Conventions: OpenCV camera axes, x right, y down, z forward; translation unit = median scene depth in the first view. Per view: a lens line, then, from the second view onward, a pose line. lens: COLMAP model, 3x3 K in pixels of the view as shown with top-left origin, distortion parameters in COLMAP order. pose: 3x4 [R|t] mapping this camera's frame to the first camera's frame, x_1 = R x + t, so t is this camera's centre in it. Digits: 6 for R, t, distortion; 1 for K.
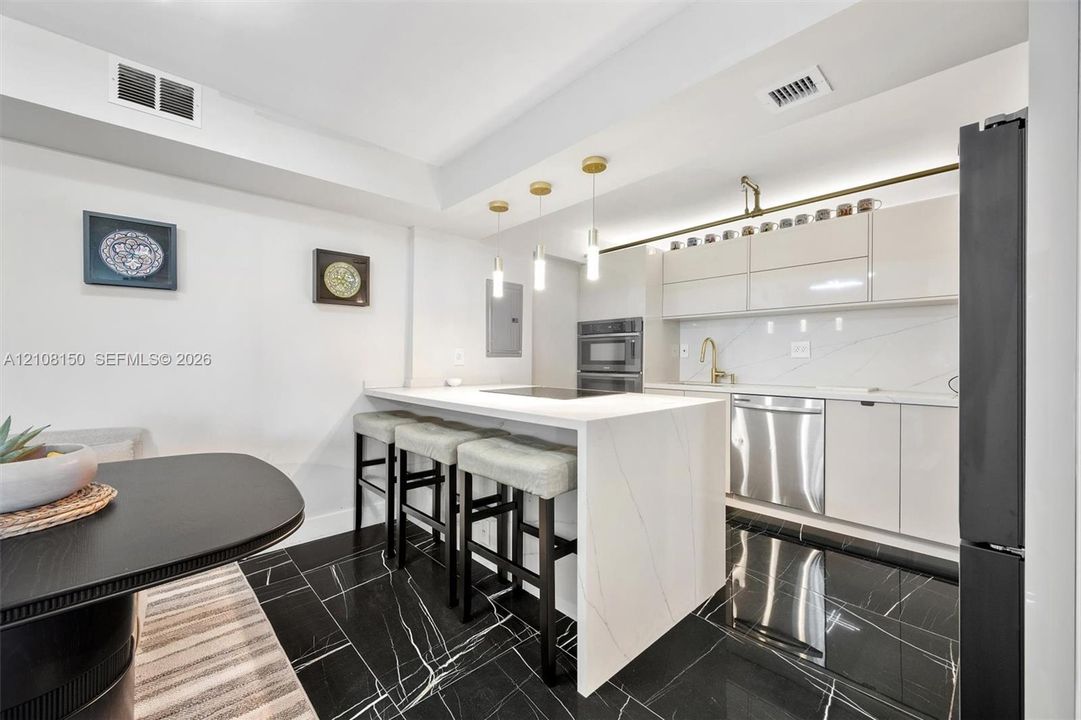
lens RADIAL K [[432.1, 0, 539.3], [0, 432.1, 358.1], [0, 0, 1]] dist [0.000676, -0.000064]
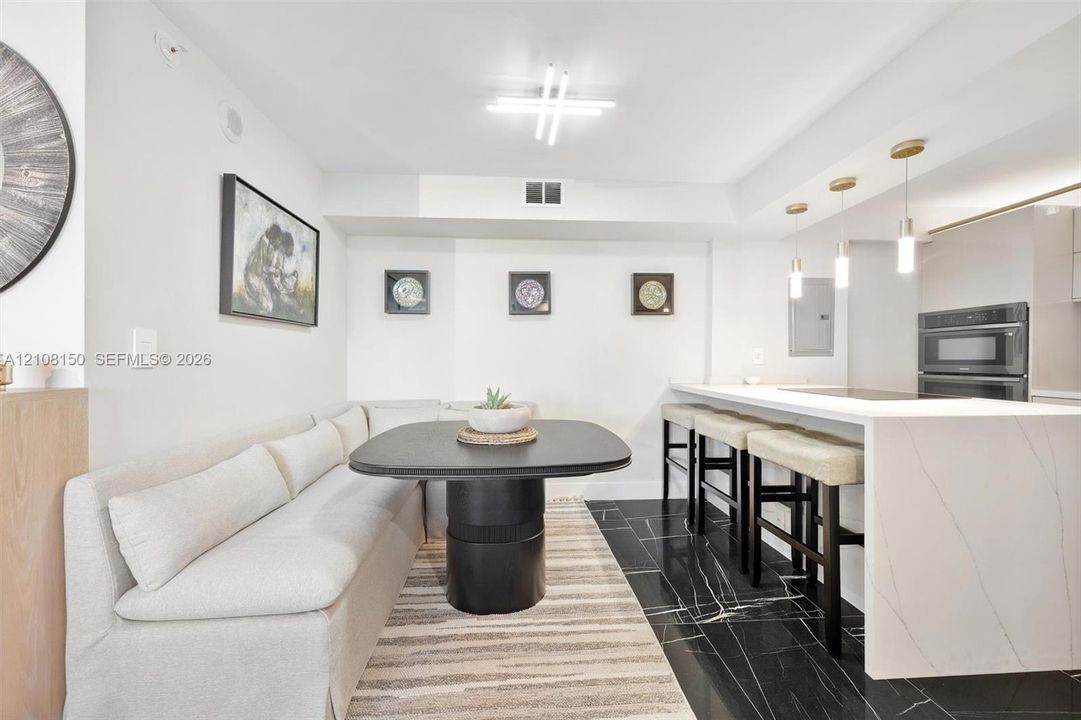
lens RADIAL K [[432.1, 0, 539.3], [0, 432.1, 358.1], [0, 0, 1]] dist [0.000676, -0.000064]
pose [[0.776884, -0.004295, -0.629629, 0.092412], [0.004725, 0.999988, -0.000990, -0.000122], [0.629626, -0.002206, 0.776895, -0.215645]]
